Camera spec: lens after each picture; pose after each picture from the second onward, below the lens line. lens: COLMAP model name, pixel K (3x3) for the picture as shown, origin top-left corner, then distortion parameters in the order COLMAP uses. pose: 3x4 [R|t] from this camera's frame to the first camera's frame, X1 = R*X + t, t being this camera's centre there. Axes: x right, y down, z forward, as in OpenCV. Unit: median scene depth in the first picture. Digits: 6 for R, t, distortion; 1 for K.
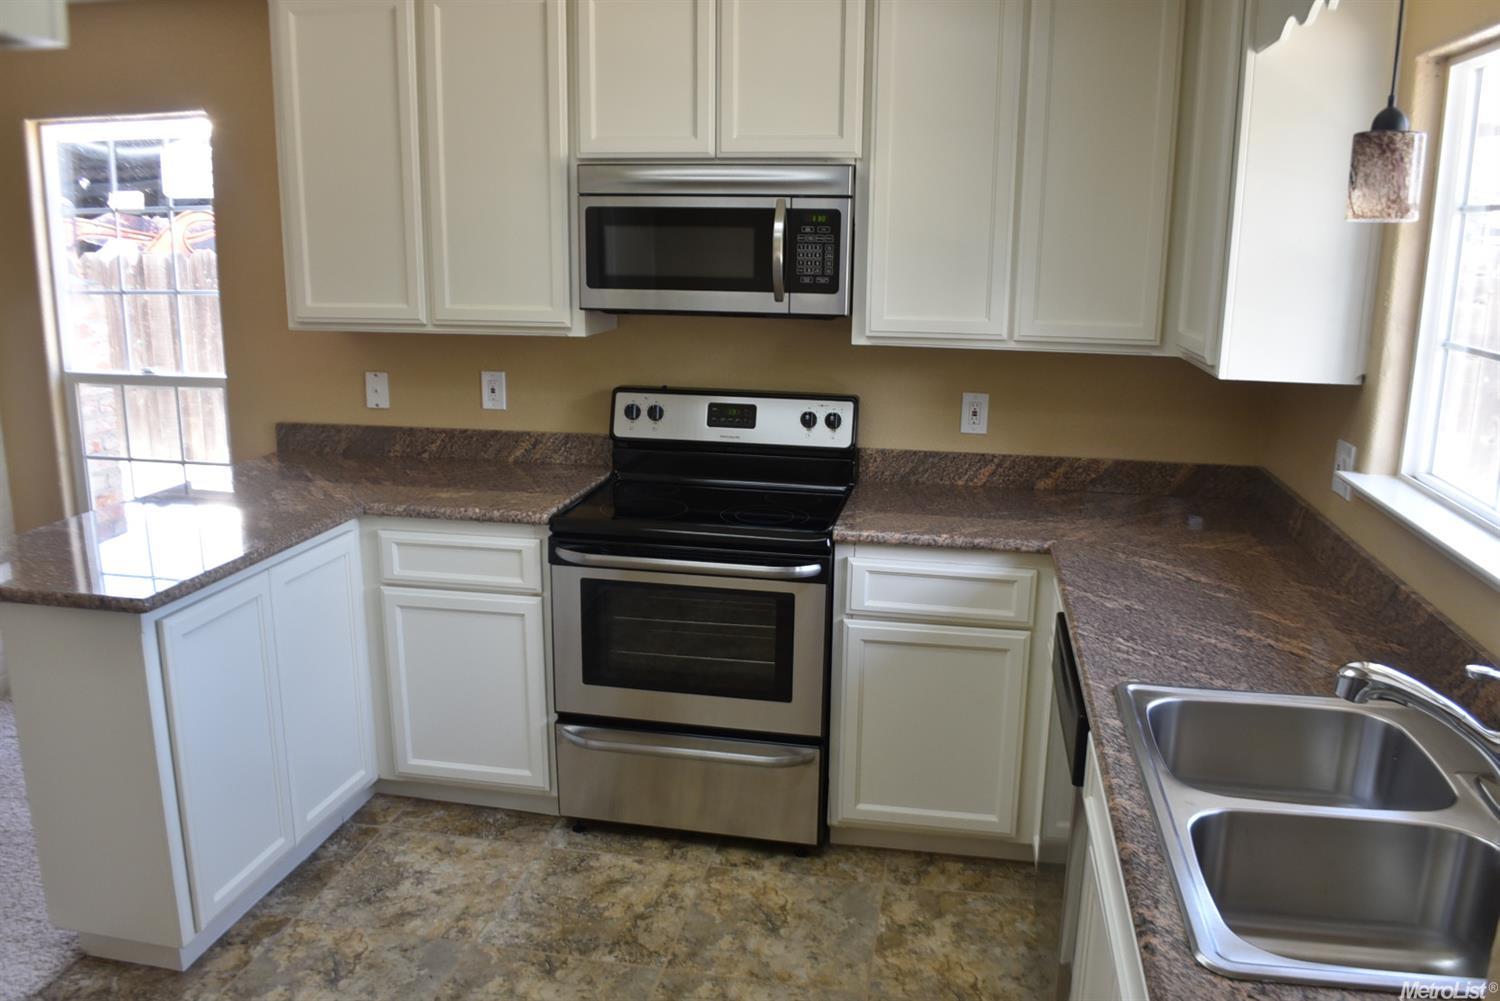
lens RADIAL K [[1181.2, 0, 751.1], [0, 1181.2, 502.4], [0, 0, 1]] dist [-0.090210, 0.018528]
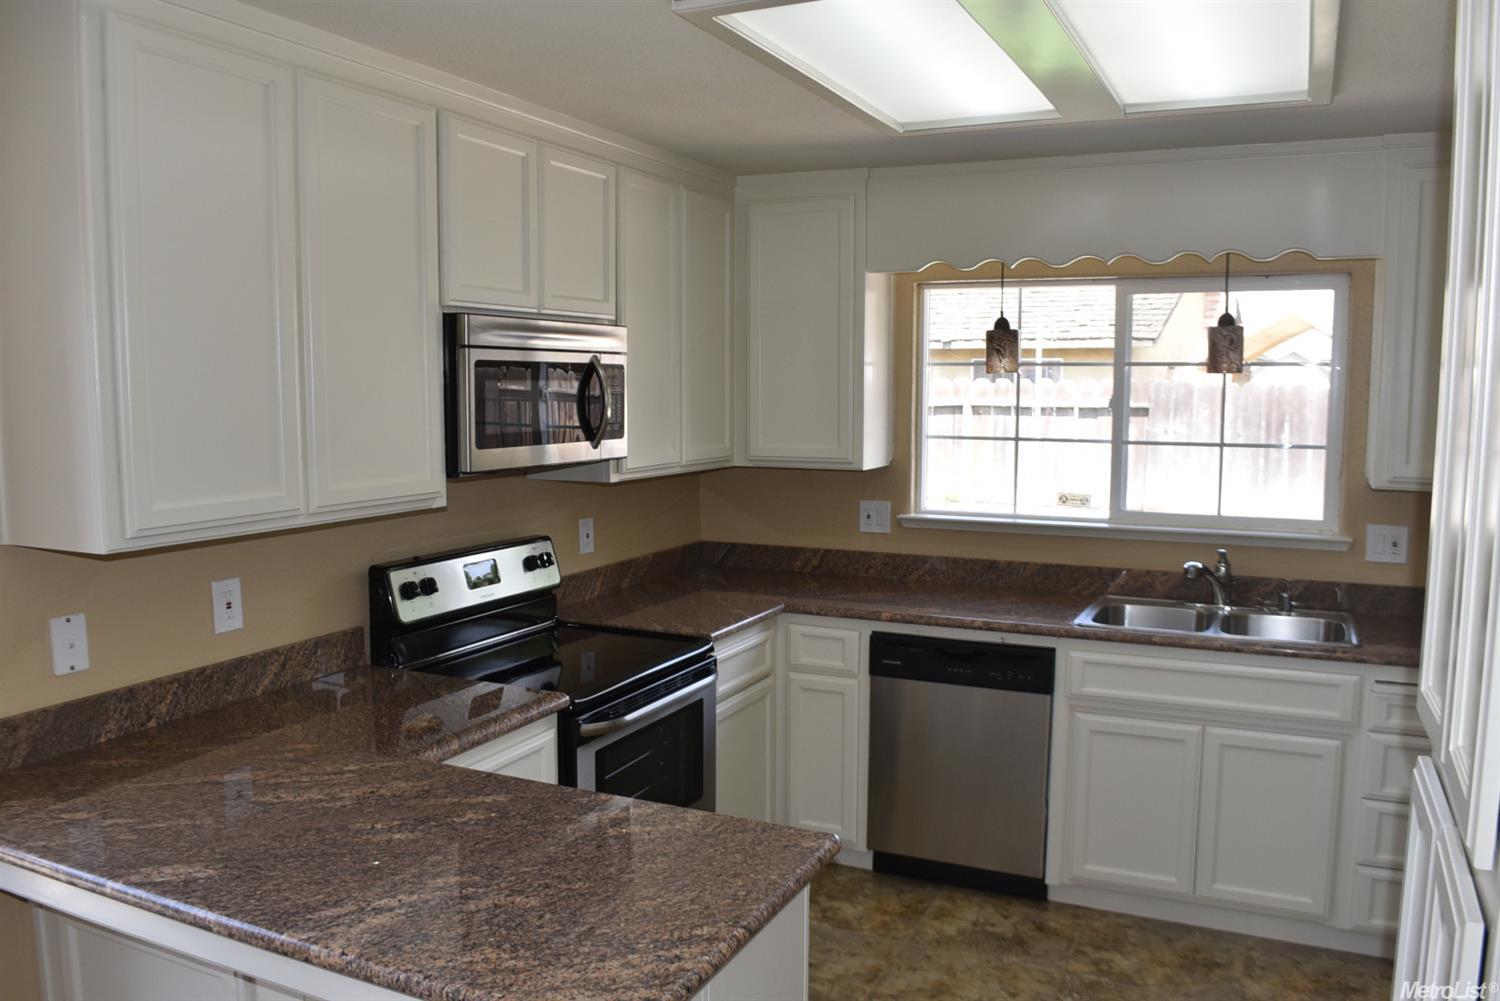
lens RADIAL K [[1181.2, 0, 748.9], [0, 1181.2, 507.2], [0, 0, 1]] dist [-0.090210, 0.018528]
pose [[0.246307, -0.113227, 0.962555, -0.812091], [0.212830, 0.975229, 0.060257, -0.127531], [-0.945535, 0.190019, 0.264304, 0.495419]]
